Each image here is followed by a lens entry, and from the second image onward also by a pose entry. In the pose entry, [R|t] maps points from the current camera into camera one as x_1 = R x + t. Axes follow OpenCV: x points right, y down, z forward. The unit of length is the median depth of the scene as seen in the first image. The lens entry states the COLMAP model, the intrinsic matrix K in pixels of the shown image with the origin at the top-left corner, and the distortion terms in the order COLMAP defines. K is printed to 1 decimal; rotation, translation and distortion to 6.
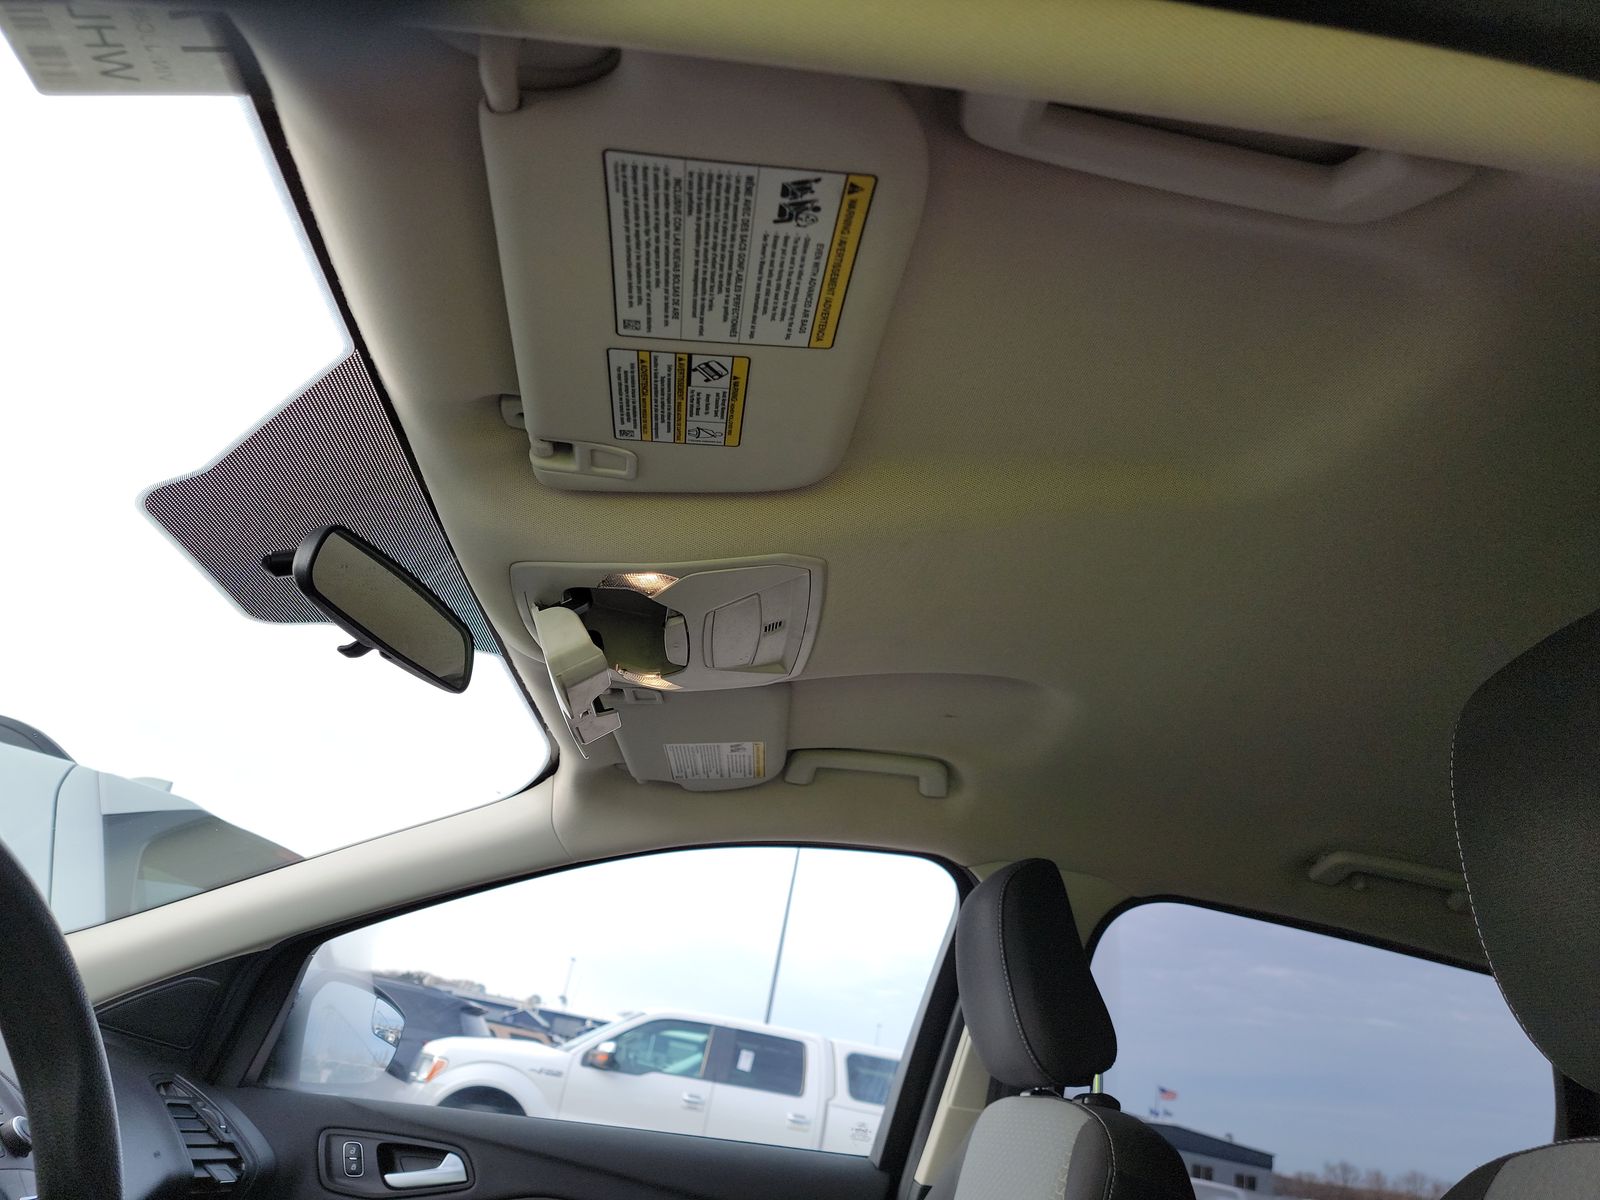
lens RADIAL K [[1091.2, 0, 826.9], [0, 1091.2, 595.5], [0, 0, 1]] dist [0.068380, -0.058626]
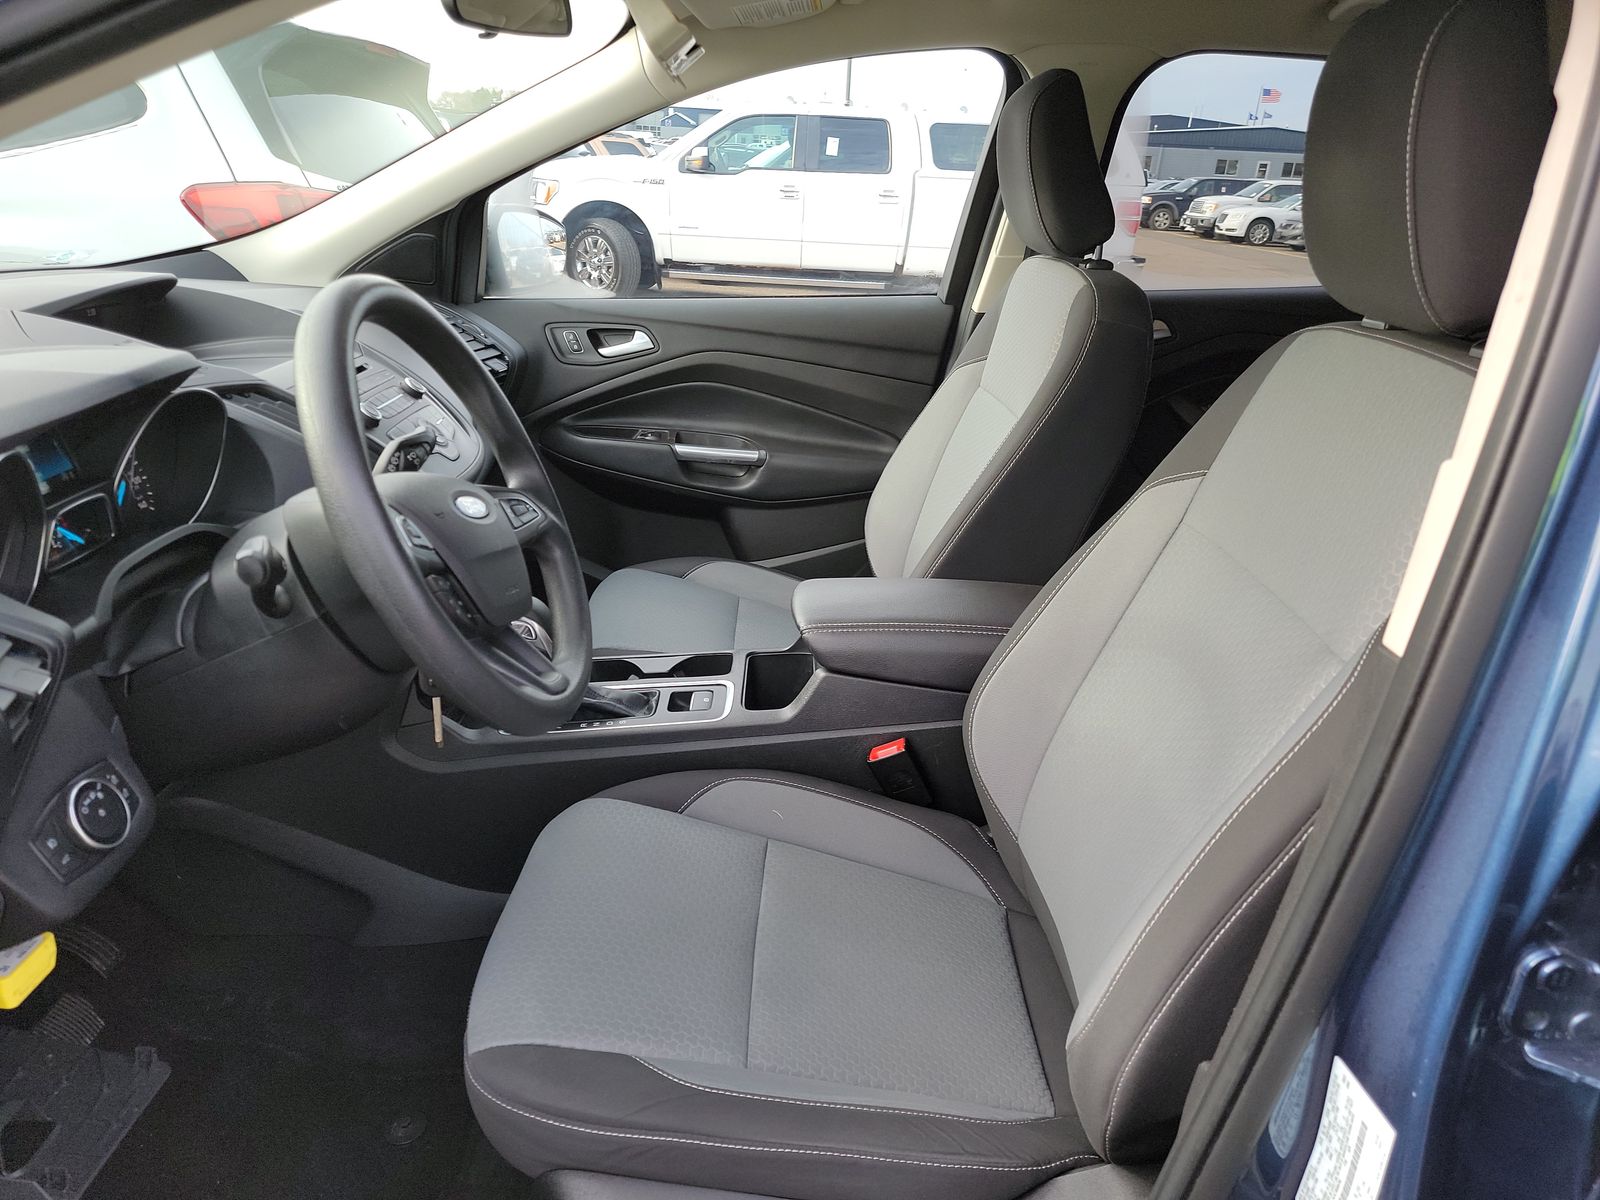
lens RADIAL K [[1116.3, 0, 800.0], [0, 1116.3, 600.0], [0, 0, 1]] dist [0.062780, -0.070921]
pose [[0.987946, -0.077340, -0.134096, 0.028865], [0.150317, 0.686257, 0.711657, -0.243135], [0.036985, -0.723236, 0.689610, -0.219424]]
